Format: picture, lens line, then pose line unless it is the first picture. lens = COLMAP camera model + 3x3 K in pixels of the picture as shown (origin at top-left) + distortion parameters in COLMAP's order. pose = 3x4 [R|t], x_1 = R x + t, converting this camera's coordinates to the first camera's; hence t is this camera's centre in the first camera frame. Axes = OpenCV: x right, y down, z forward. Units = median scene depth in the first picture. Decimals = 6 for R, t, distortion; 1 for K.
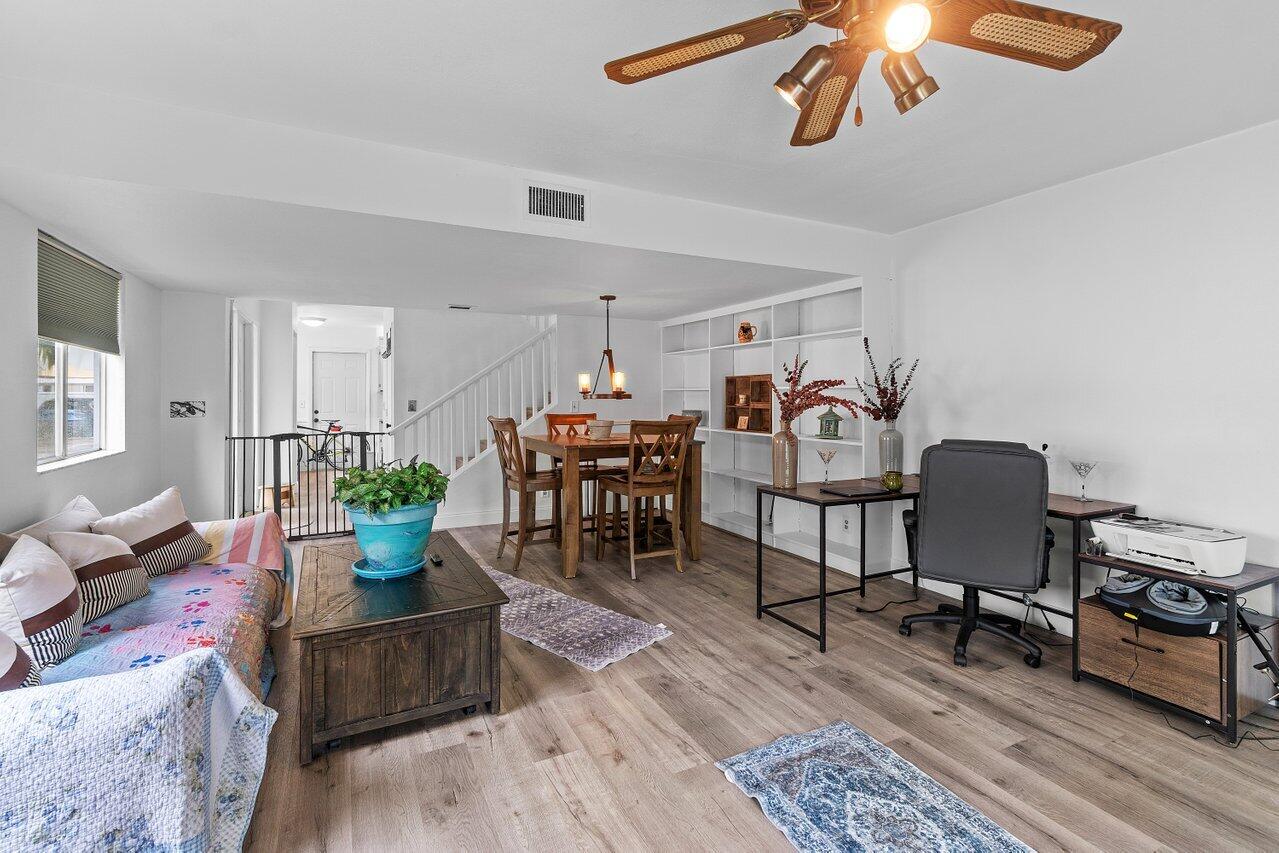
lens RADIAL K [[585.5, 0, 634.6], [0, 585.5, 390.5], [0, 0, 1]] dist [-0.002931, -0.000224]
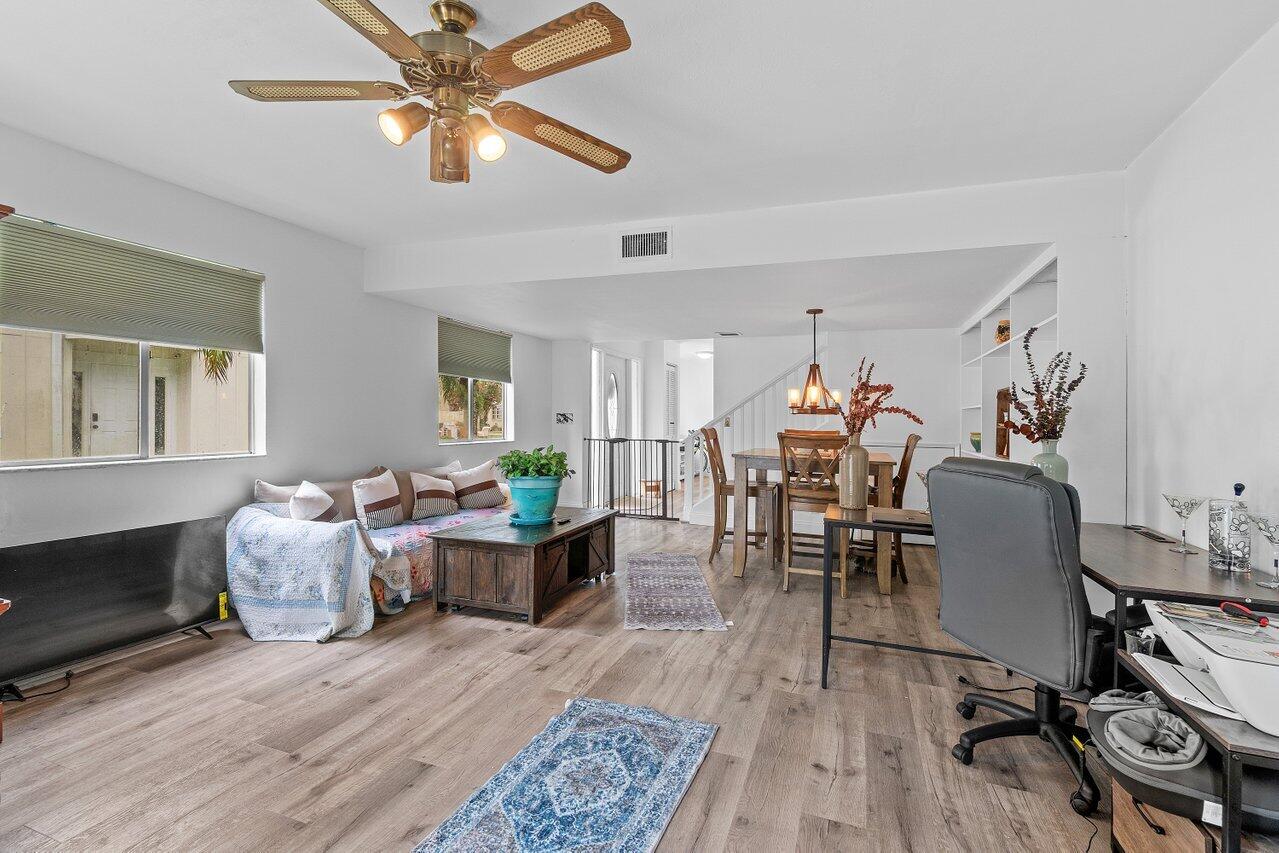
lens RADIAL K [[580.9, 0, 635.6], [0, 580.9, 421.6], [0, 0, 1]] dist [-0.002467, -0.000260]
pose [[0.681726, 0.018270, -0.731379, 0.842837], [-0.014389, 0.999830, 0.011563, 0.036652], [0.731466, 0.002642, 0.681873, 0.198950]]
